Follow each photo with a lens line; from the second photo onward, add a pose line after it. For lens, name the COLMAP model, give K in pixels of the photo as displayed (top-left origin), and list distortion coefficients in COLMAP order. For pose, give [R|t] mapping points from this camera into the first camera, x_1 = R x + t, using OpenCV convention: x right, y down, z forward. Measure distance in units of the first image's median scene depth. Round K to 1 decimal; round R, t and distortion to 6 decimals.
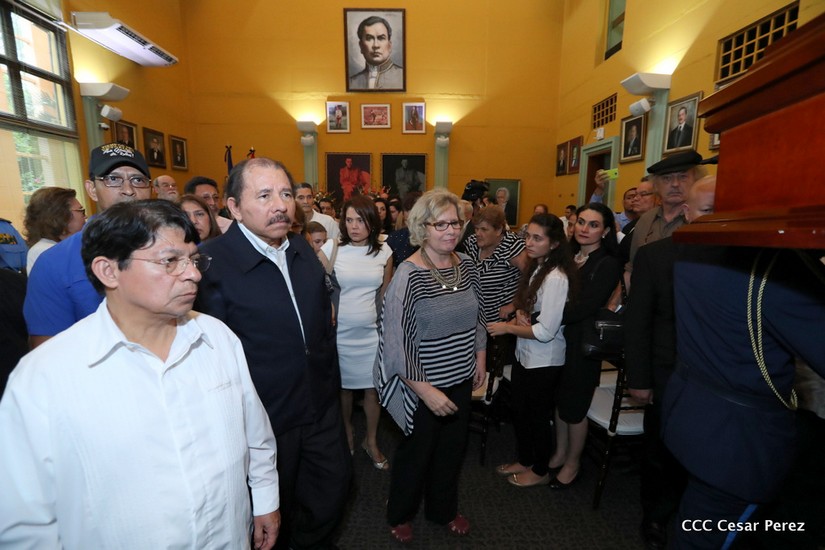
lens RADIAL K [[377.6, 0, 412.5], [0, 377.6, 275.0], [0, 0, 1]] dist [-0.055176, 0.019465]
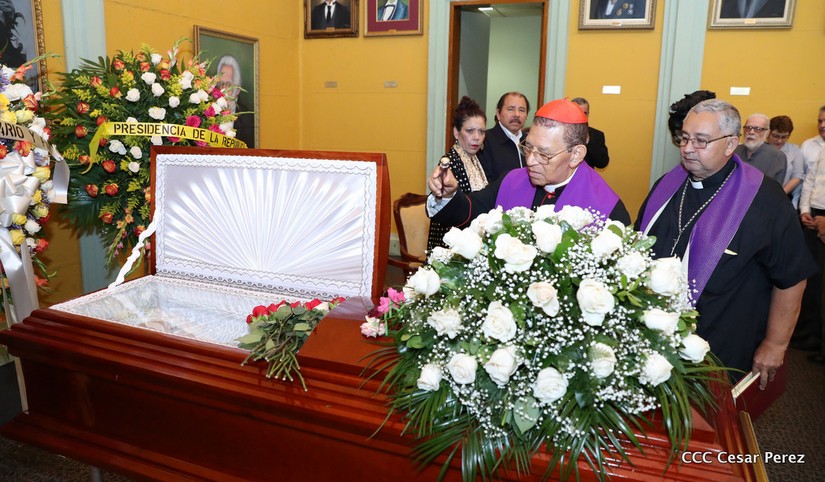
lens RADIAL K [[614.3, 0, 400.1], [0, 614.3, 239.1], [0, 0, 1]] dist [-0.114820, 0.094973]
pose [[0.387749, -0.190761, 0.901810, -0.261167], [0.154633, 0.977948, 0.140380, -0.125523], [-0.908702, 0.085018, 0.408696, 0.665764]]
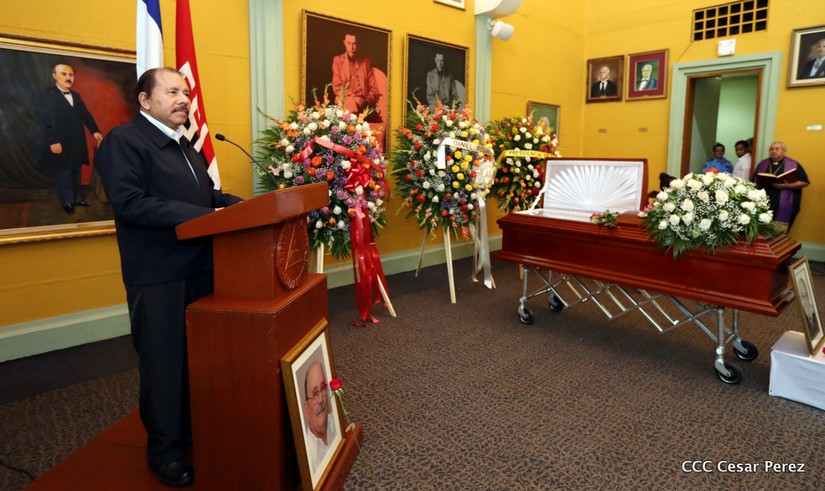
lens RADIAL K [[490.7, 0, 410.3], [0, 490.7, 209.5], [0, 0, 1]] dist [-0.049587, 0.044840]
pose [[0.746986, -0.087670, 0.659034, -0.512261], [0.125458, 0.992046, -0.010230, -0.102752], [-0.652896, 0.090323, 0.752043, 0.571216]]
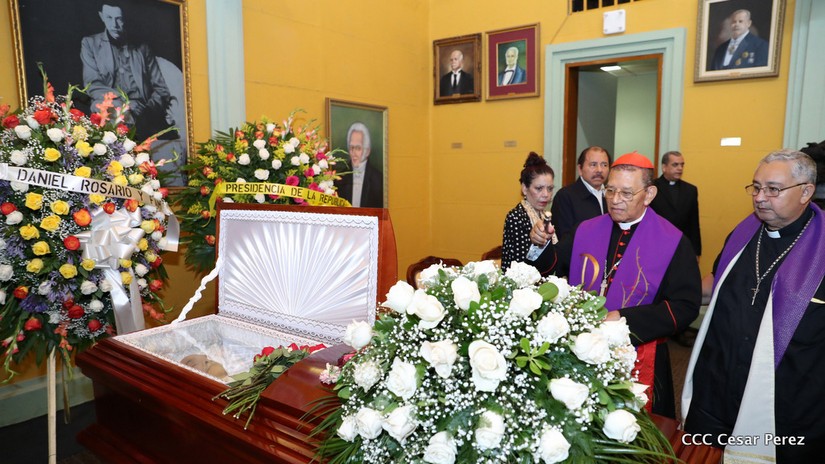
lens RADIAL K [[563.1, 0, 413.0], [0, 563.1, 258.3], [0, 0, 1]] dist [-0.113732, 0.092886]
pose [[0.615759, -0.135628, 0.776174, -0.222223], [0.155946, 0.986566, 0.048675, -0.116330], [-0.772348, 0.091069, 0.628638, 0.621137]]
